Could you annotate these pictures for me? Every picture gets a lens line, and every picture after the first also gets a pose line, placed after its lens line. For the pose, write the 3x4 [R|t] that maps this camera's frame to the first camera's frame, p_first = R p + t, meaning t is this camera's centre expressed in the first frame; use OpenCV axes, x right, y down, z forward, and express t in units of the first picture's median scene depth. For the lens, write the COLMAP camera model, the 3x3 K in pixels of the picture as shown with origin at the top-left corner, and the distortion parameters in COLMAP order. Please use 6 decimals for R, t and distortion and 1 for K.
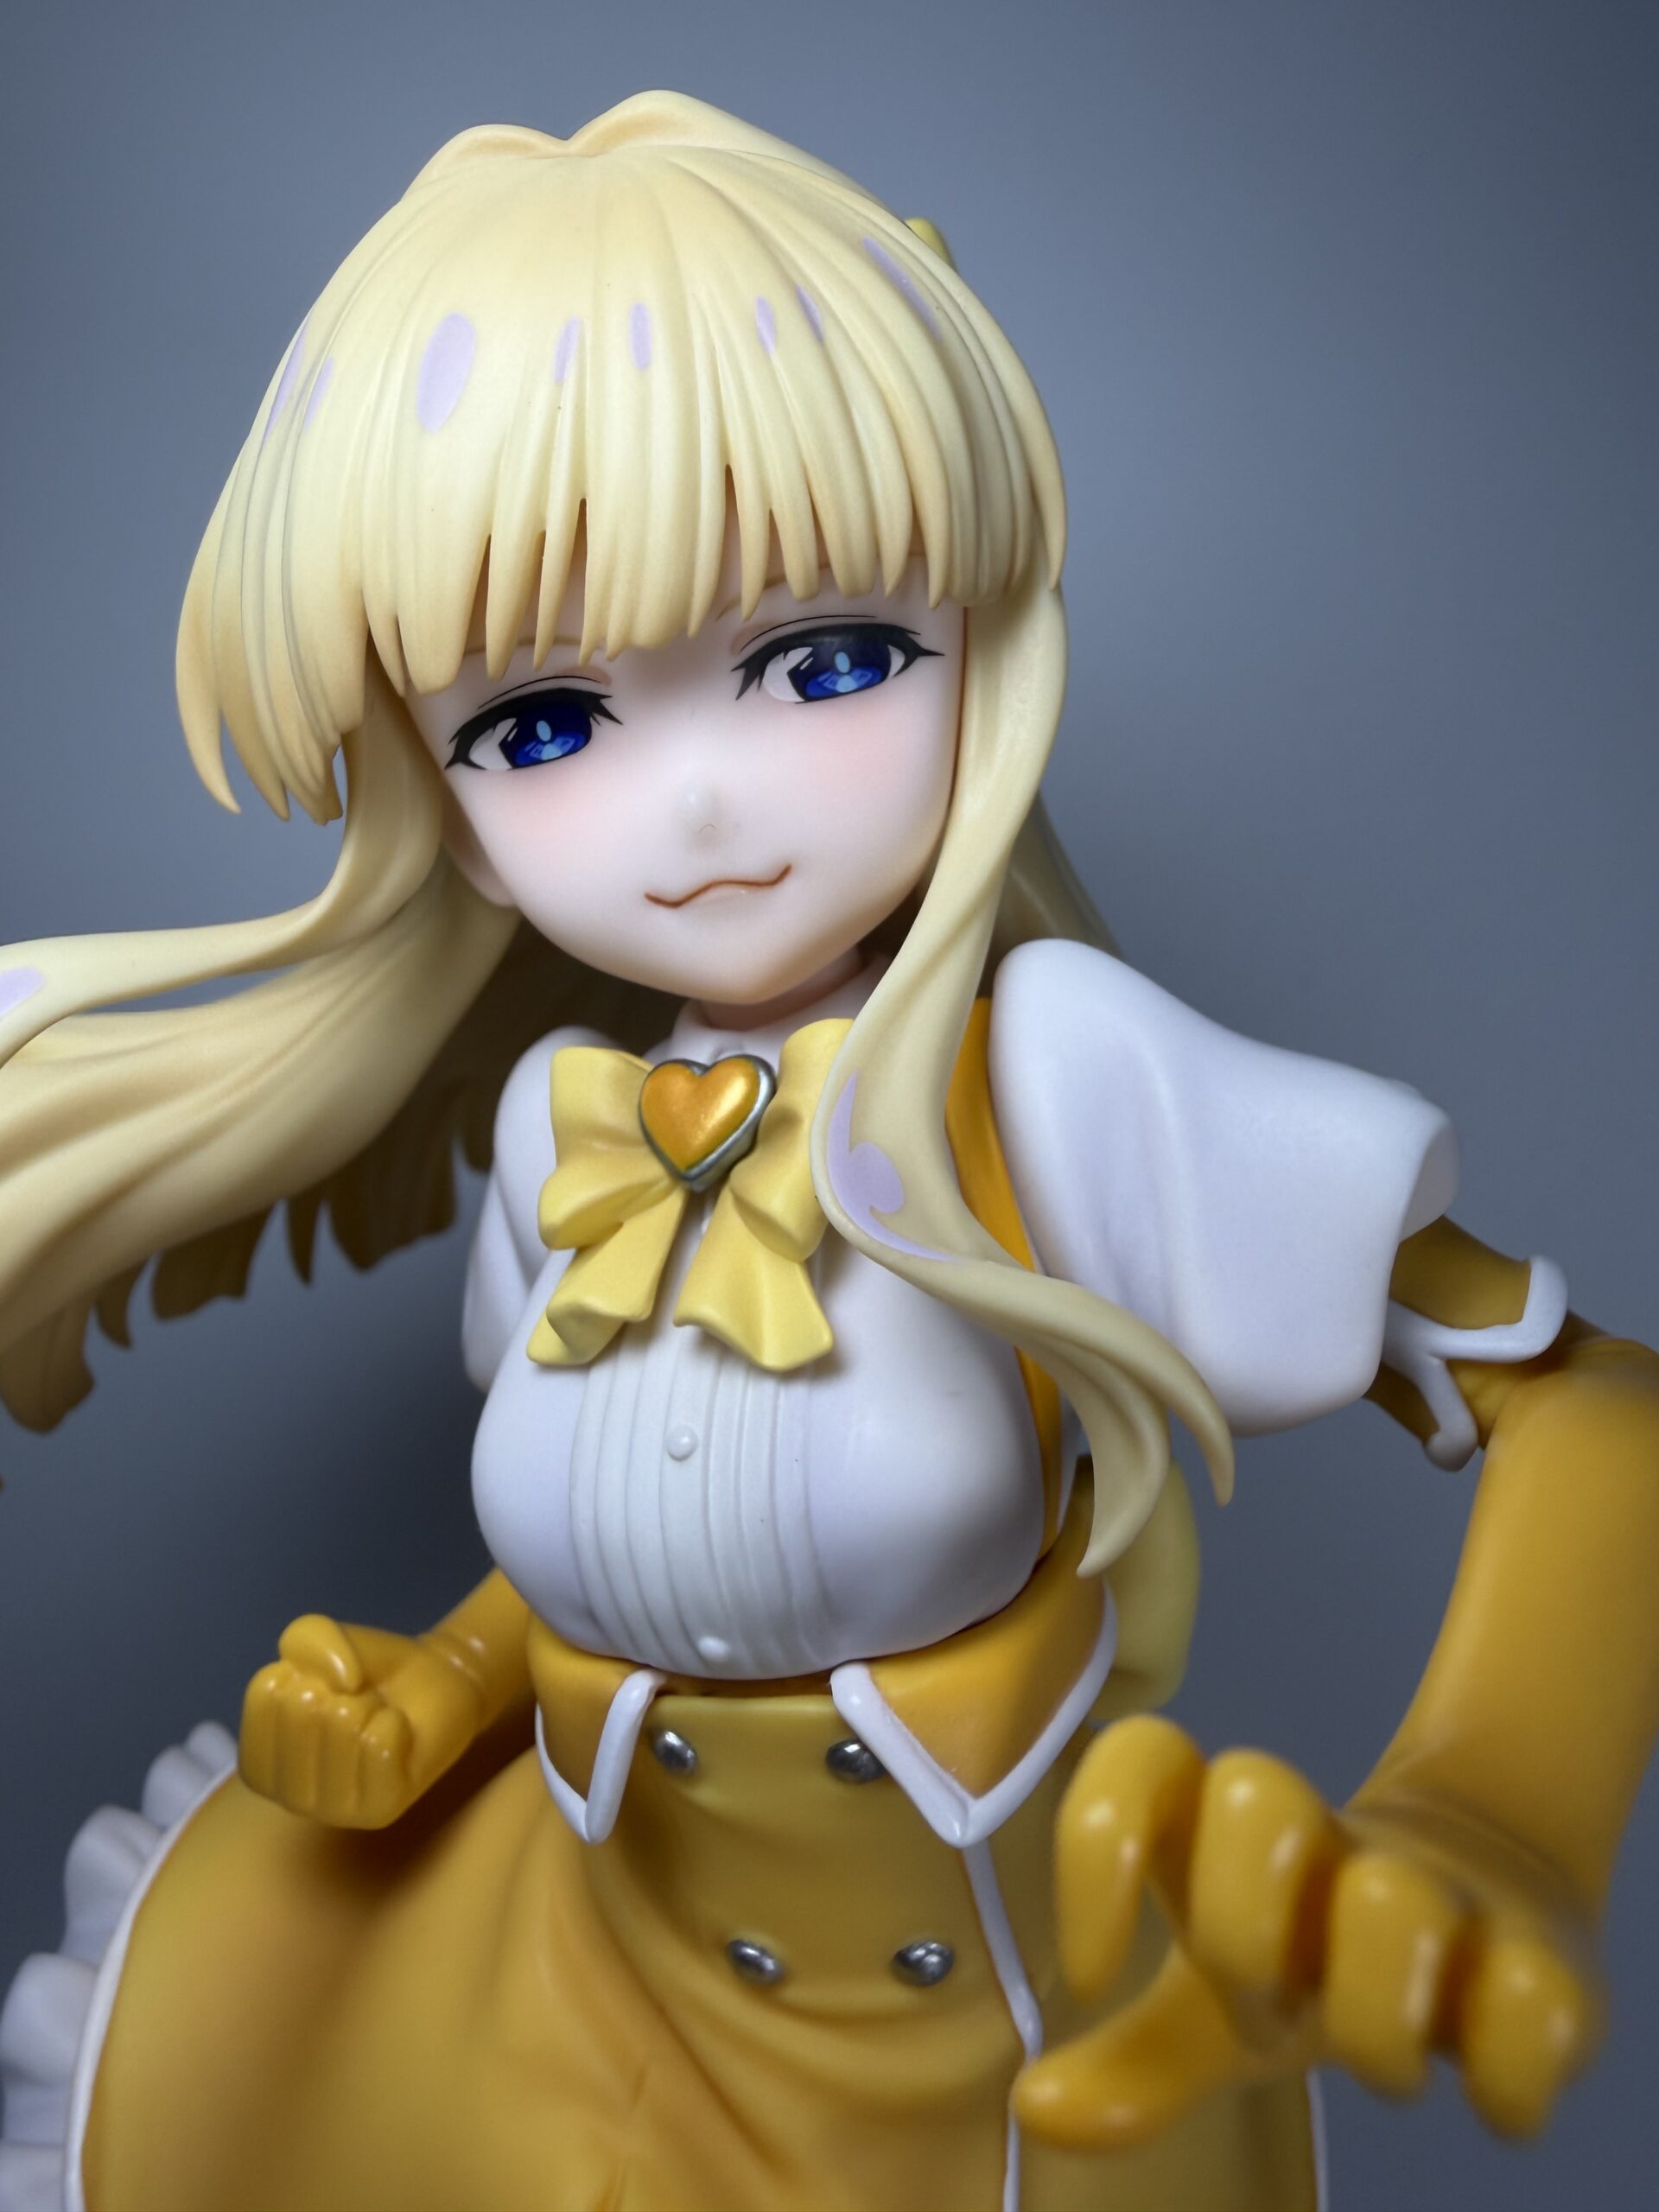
lens RADIAL K [[1595.7, 0, 827.6], [0, 1595.7, 1030.8], [0, 0, 1]] dist [-0.004063, 0.000687]
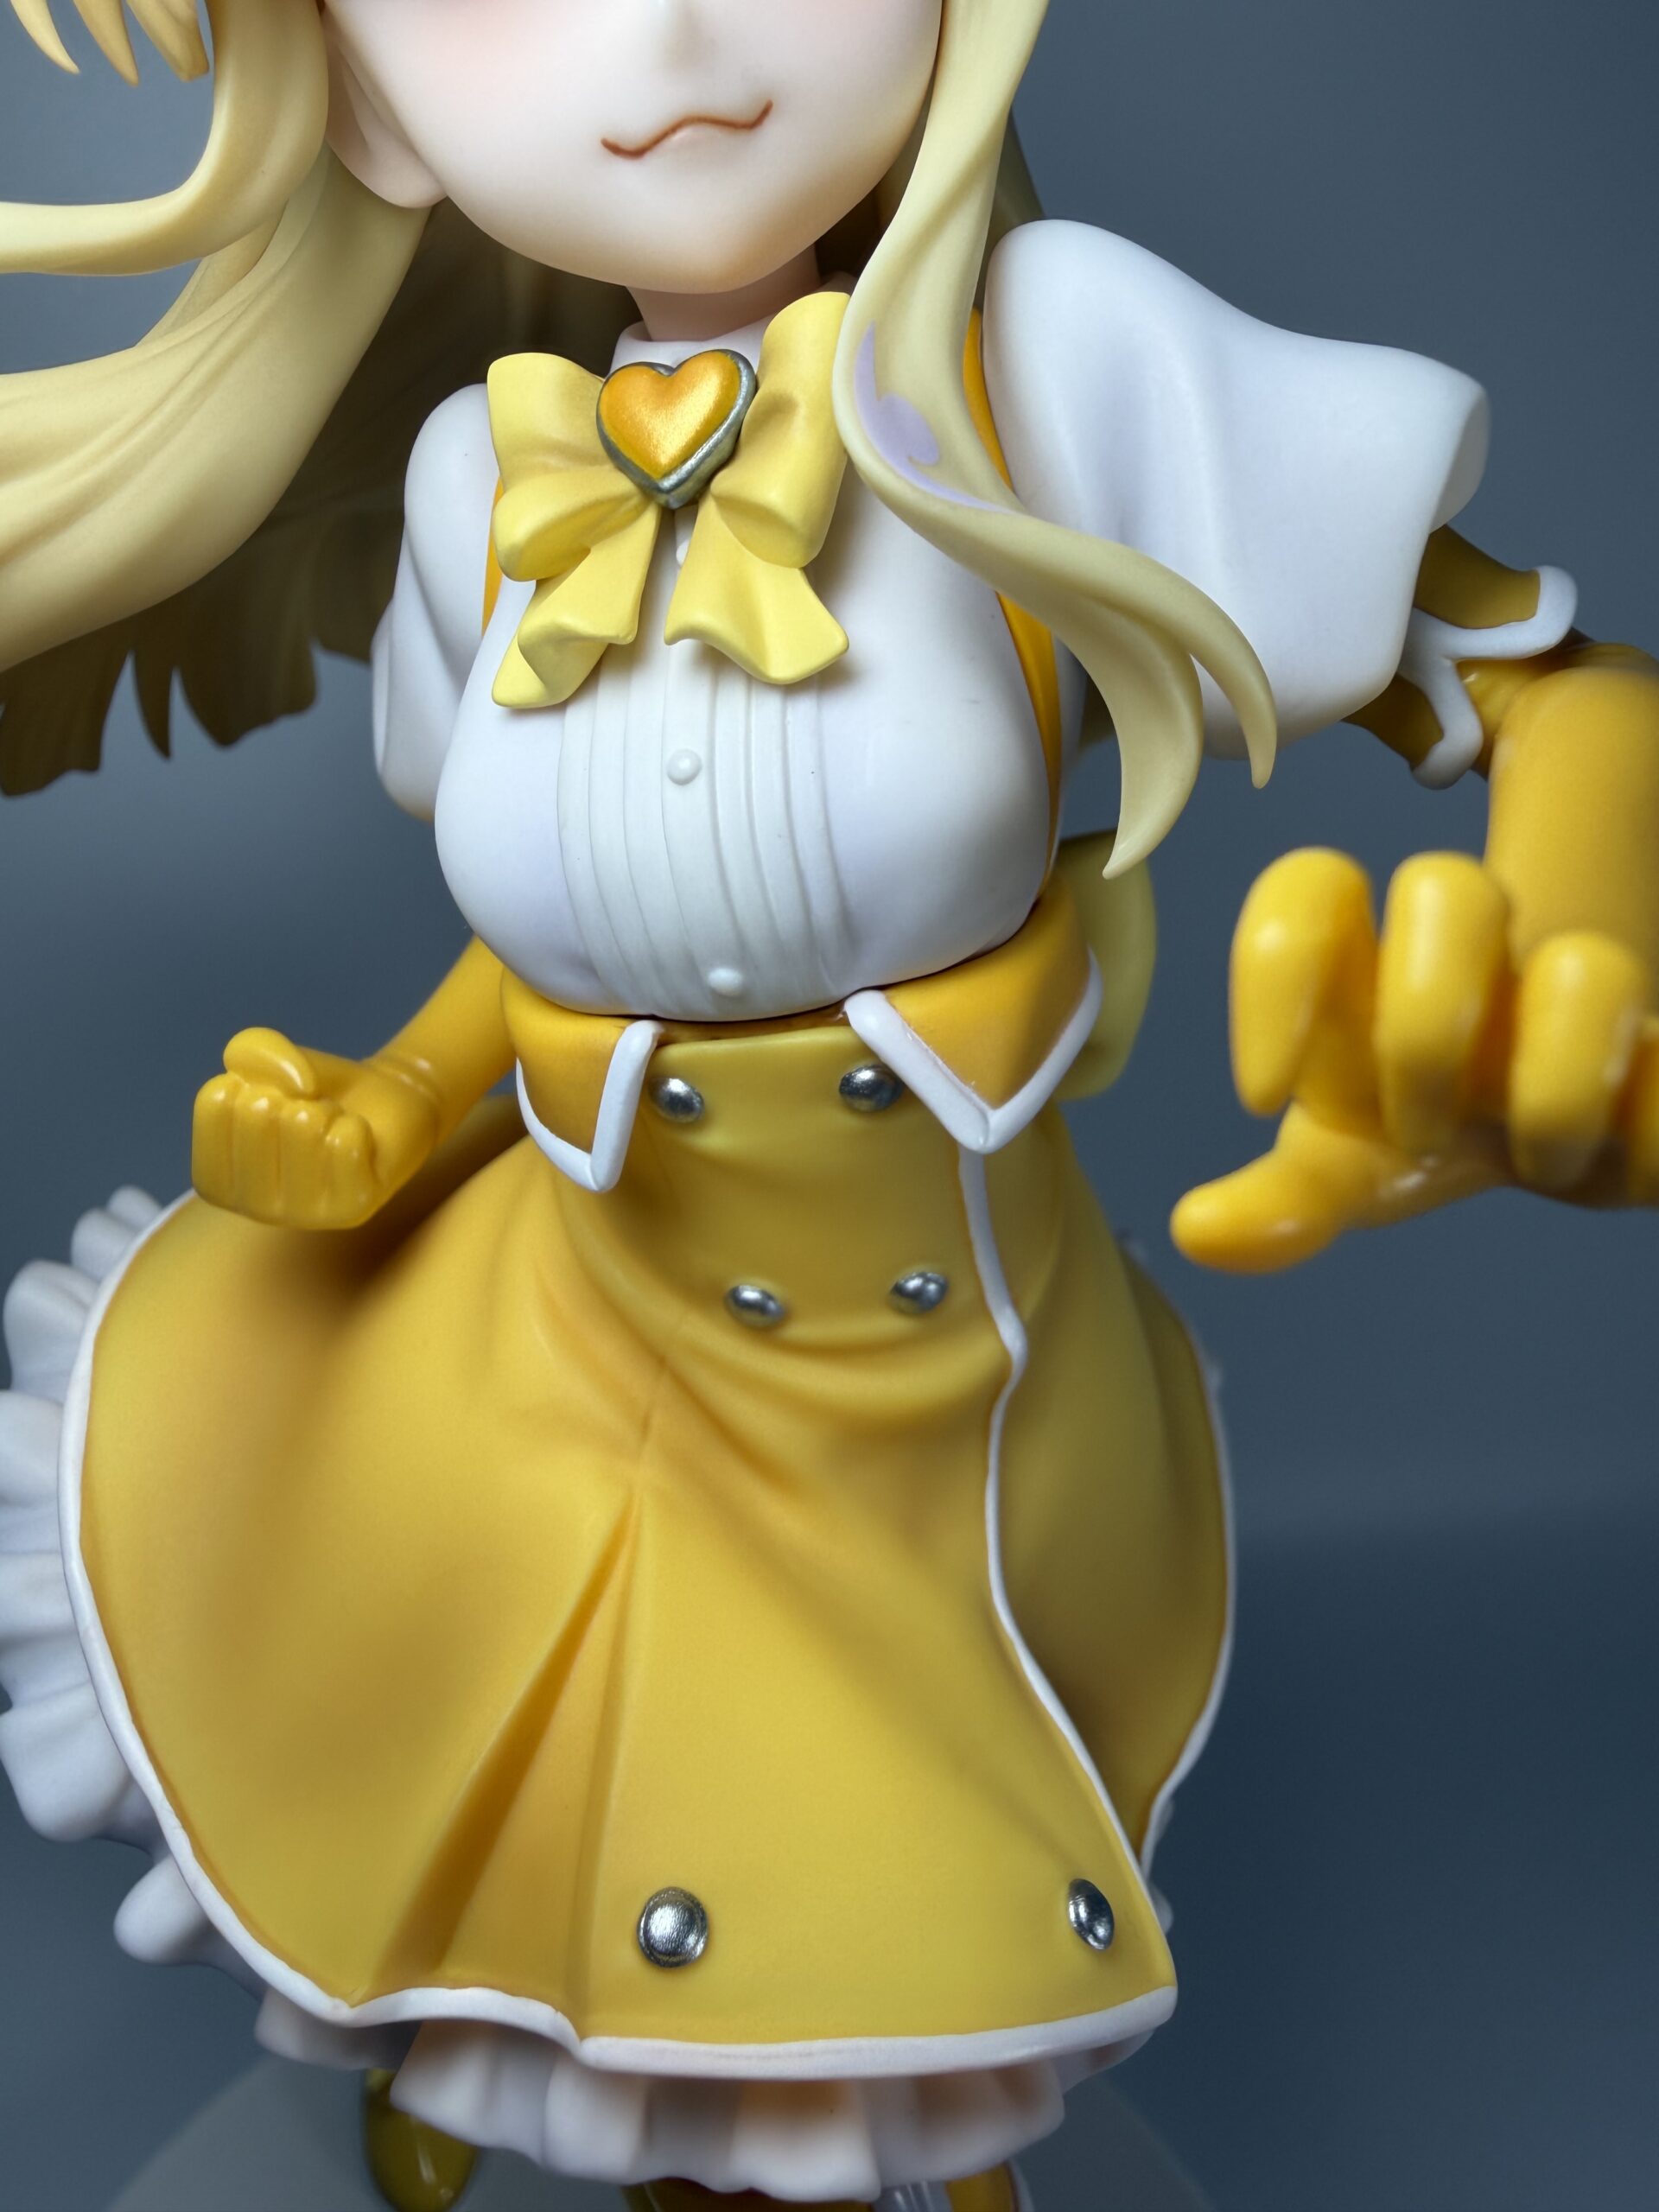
lens RADIAL K [[1568.3, 0, 817.1], [0, 1568.3, 992.6], [0, 0, 1]] dist [0.003793, -0.005474]
pose [[0.991339, -0.049754, 0.121540, -0.125562], [0.022000, 0.975294, 0.219813, 0.179057], [-0.129474, -0.215235, 0.967941, 0.072045]]
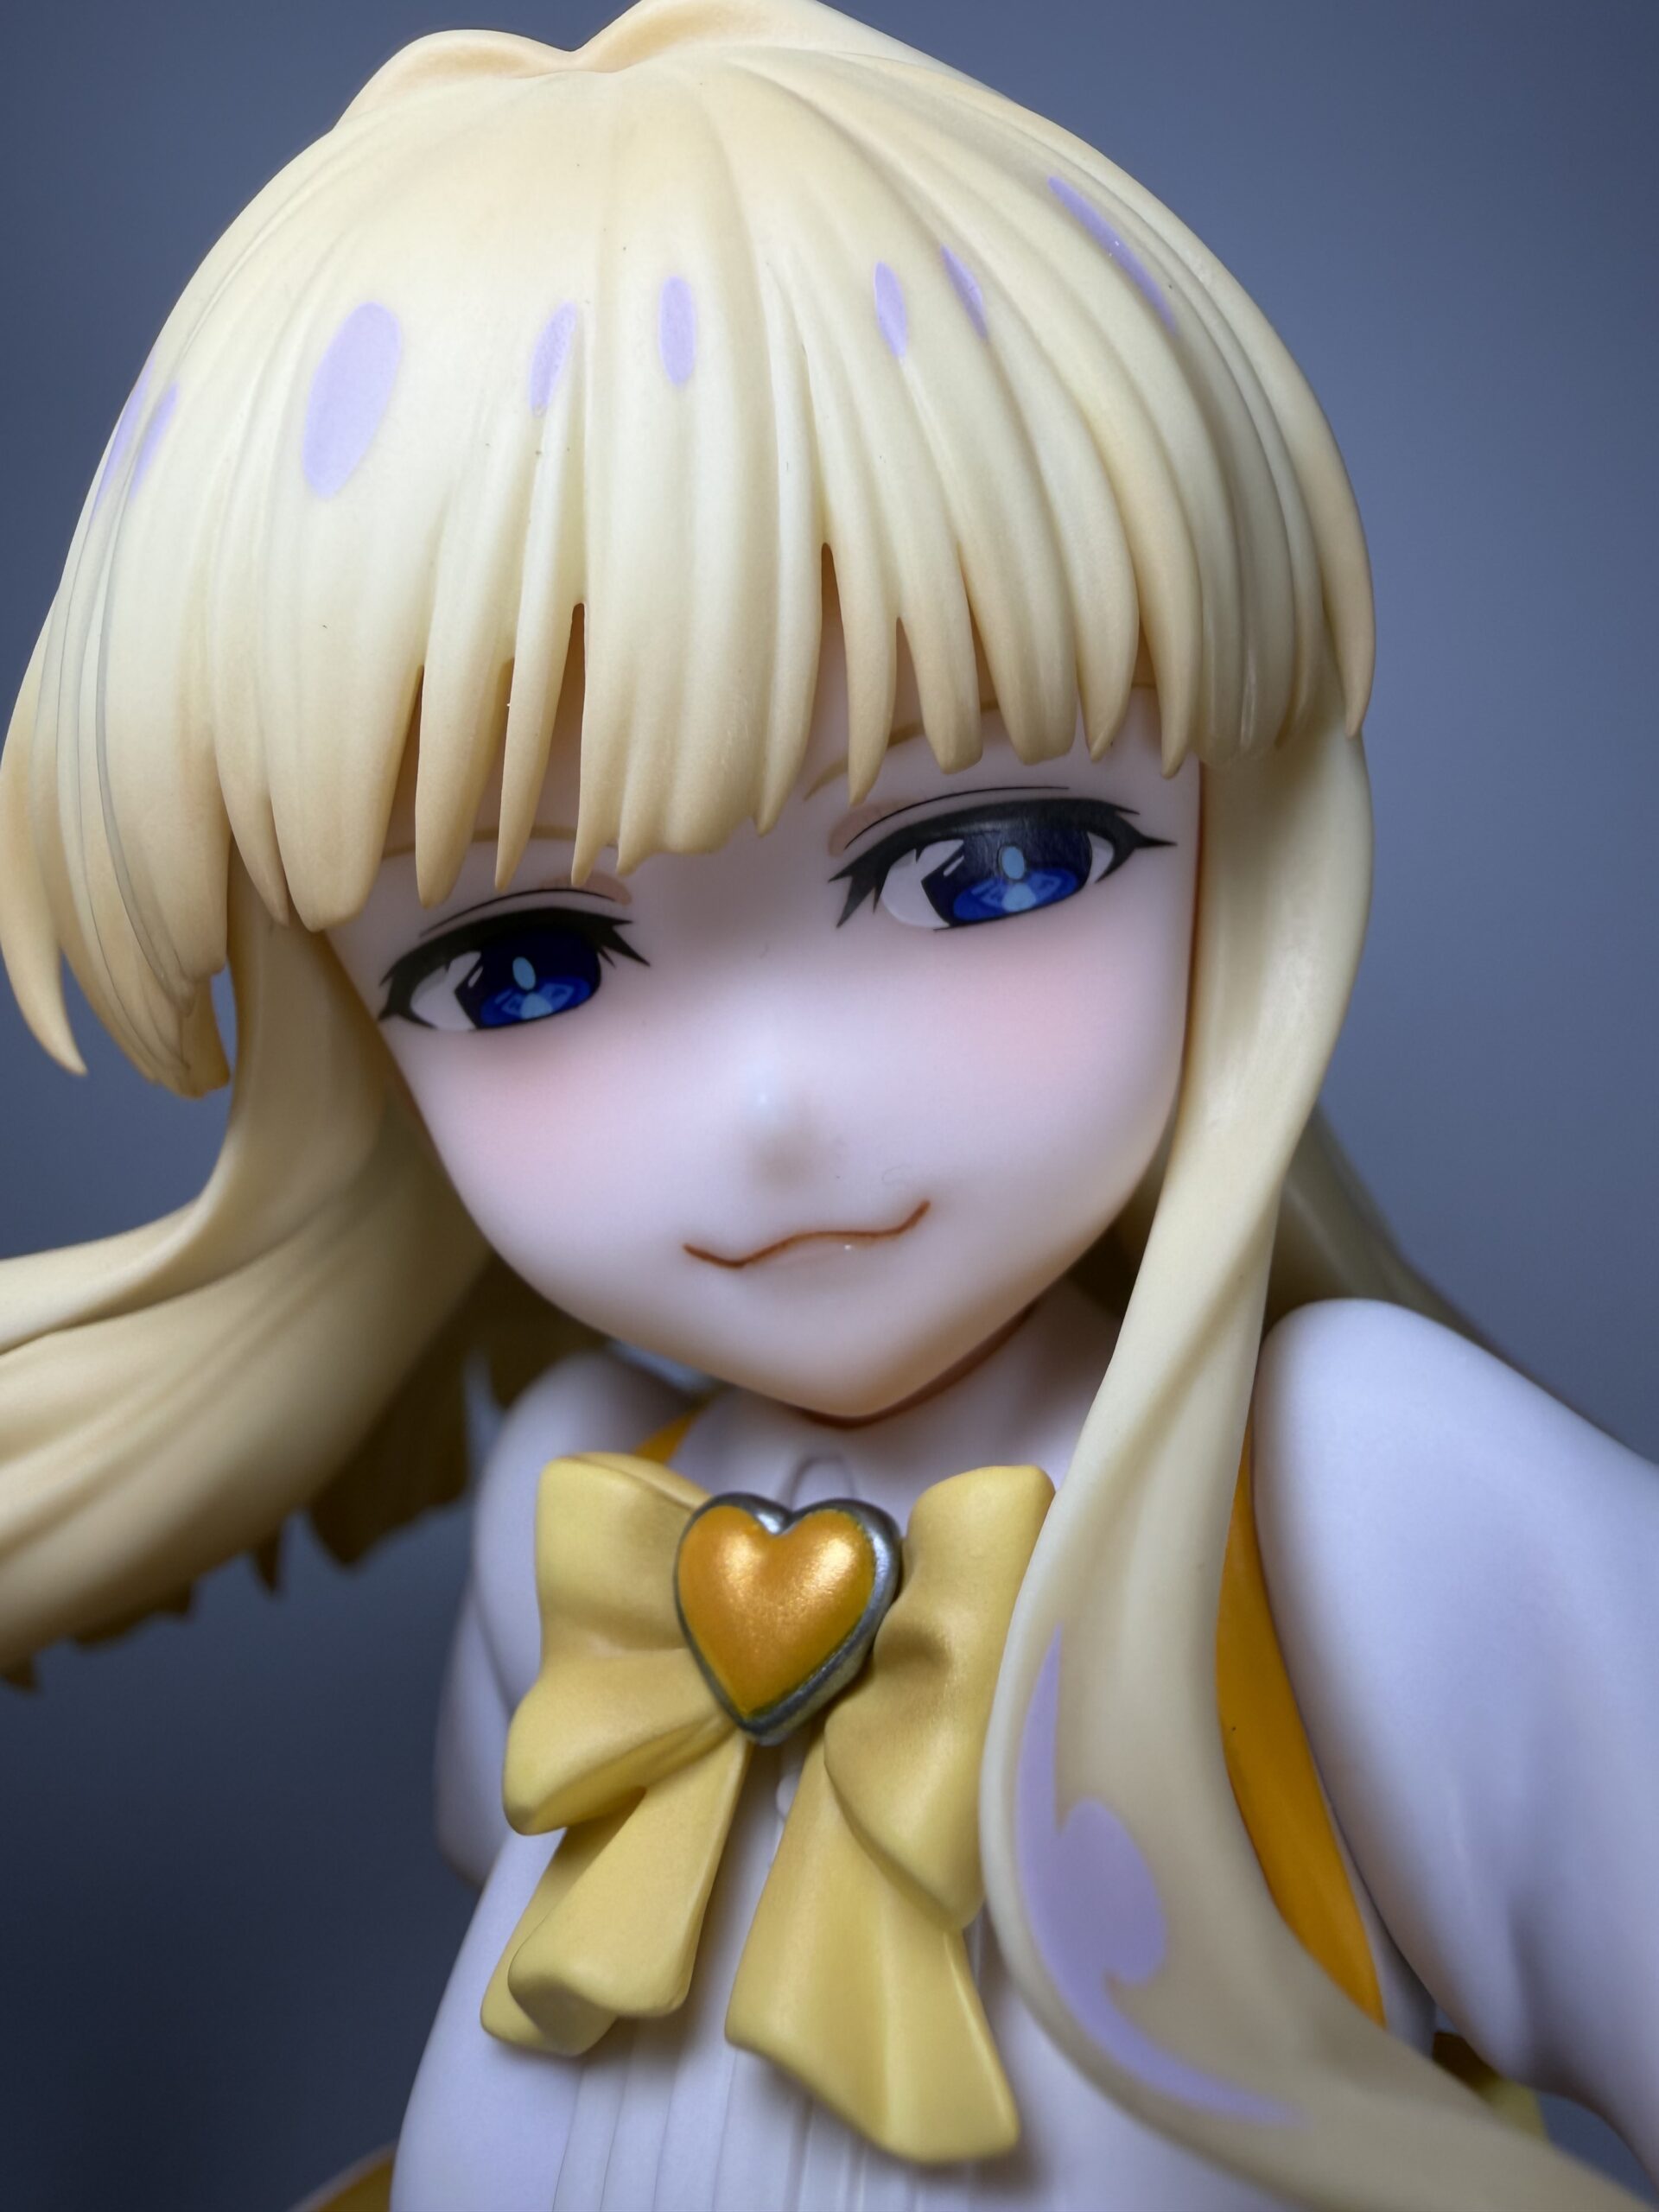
lens RADIAL K [[1568.3, 0, 817.1], [0, 1568.3, 992.6], [0, 0, 1]] dist [0.003793, -0.005474]
pose [[0.998492, -0.001043, -0.054886, -0.032315], [-0.003001, 0.997288, -0.073536, -0.138877], [0.054814, 0.073590, 0.995781, 0.411222]]
